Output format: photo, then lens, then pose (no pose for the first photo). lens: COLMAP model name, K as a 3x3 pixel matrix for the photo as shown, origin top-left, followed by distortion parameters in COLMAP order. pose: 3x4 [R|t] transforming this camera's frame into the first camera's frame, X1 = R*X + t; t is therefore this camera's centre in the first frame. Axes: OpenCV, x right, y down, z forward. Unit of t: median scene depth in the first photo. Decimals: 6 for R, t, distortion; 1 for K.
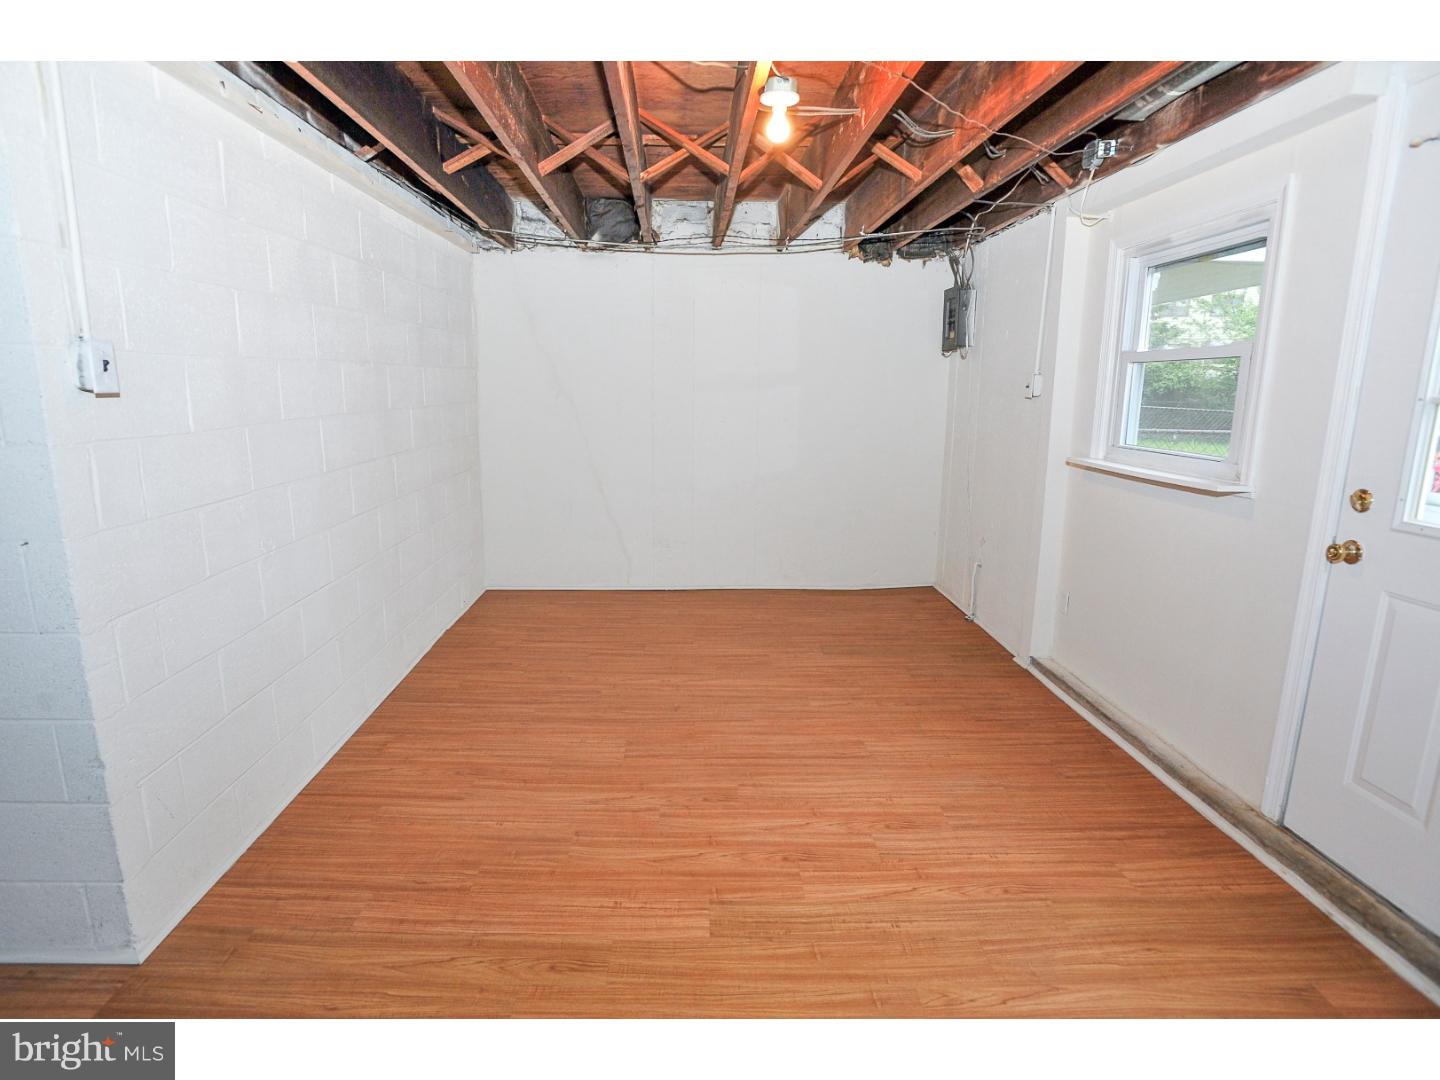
lens RADIAL K [[713.1, 0, 714.1], [0, 713.1, 536.4], [0, 0, 1]] dist [-0.058674, 0.023169]
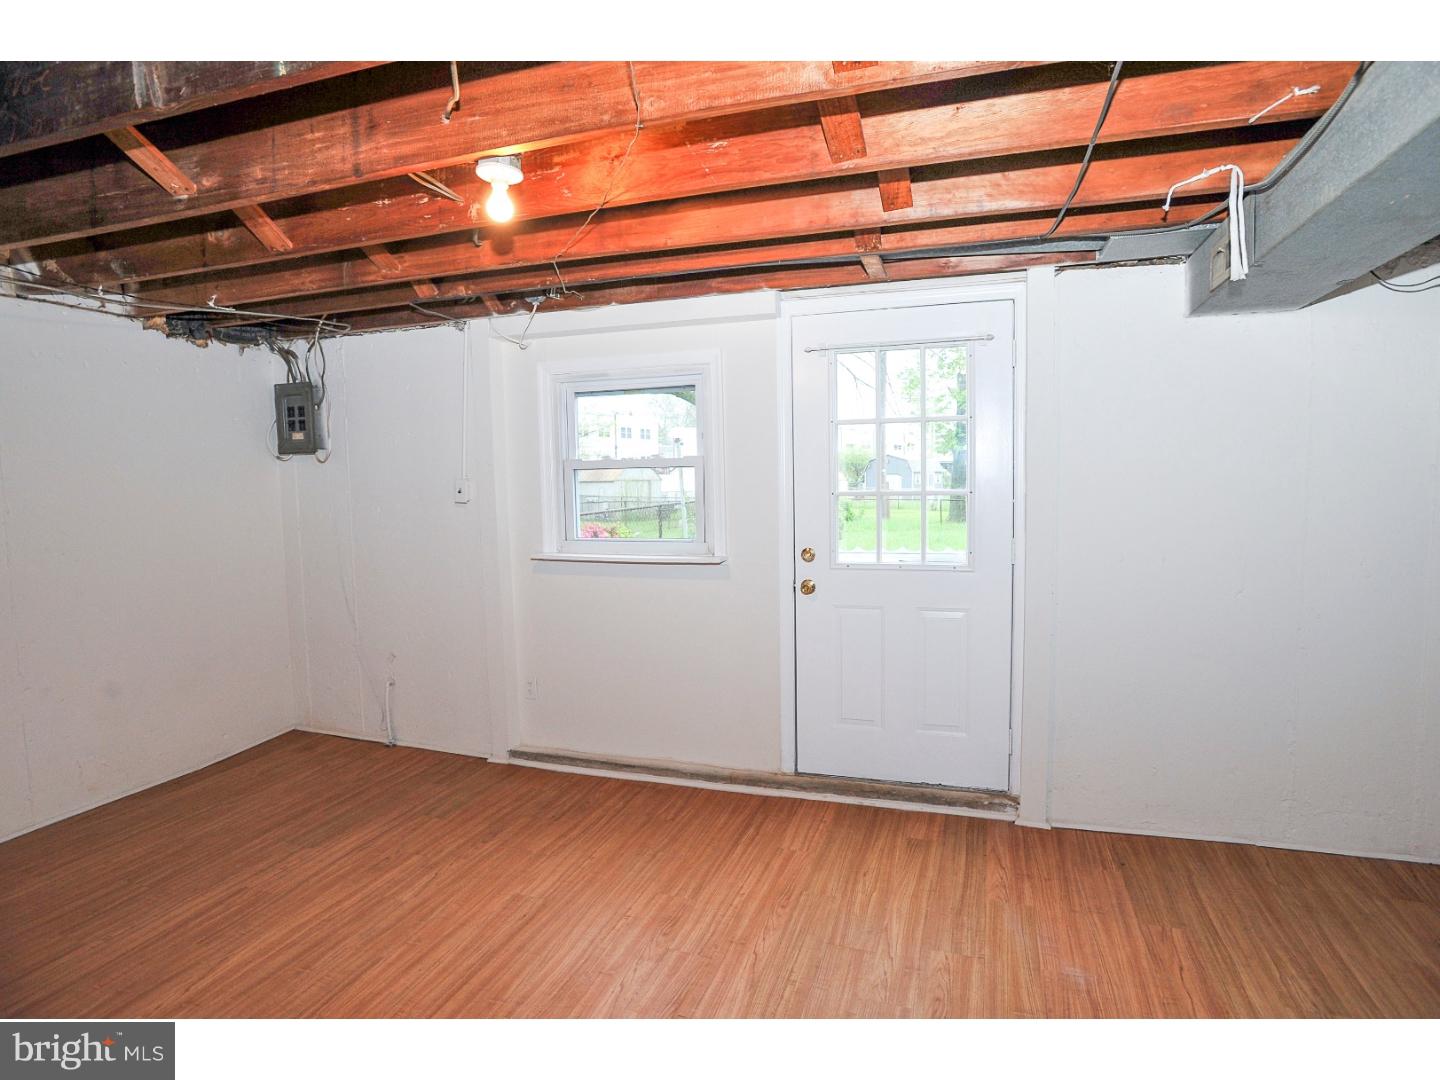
lens RADIAL K [[713.1, 0, 717.2], [0, 713.1, 536.5], [0, 0, 1]] dist [-0.058674, 0.023169]
pose [[0.355818, -0.083153, 0.930849, -0.455303], [0.206177, 0.978477, 0.008597, -0.097598], [-0.911529, 0.188861, 0.365304, 0.355610]]
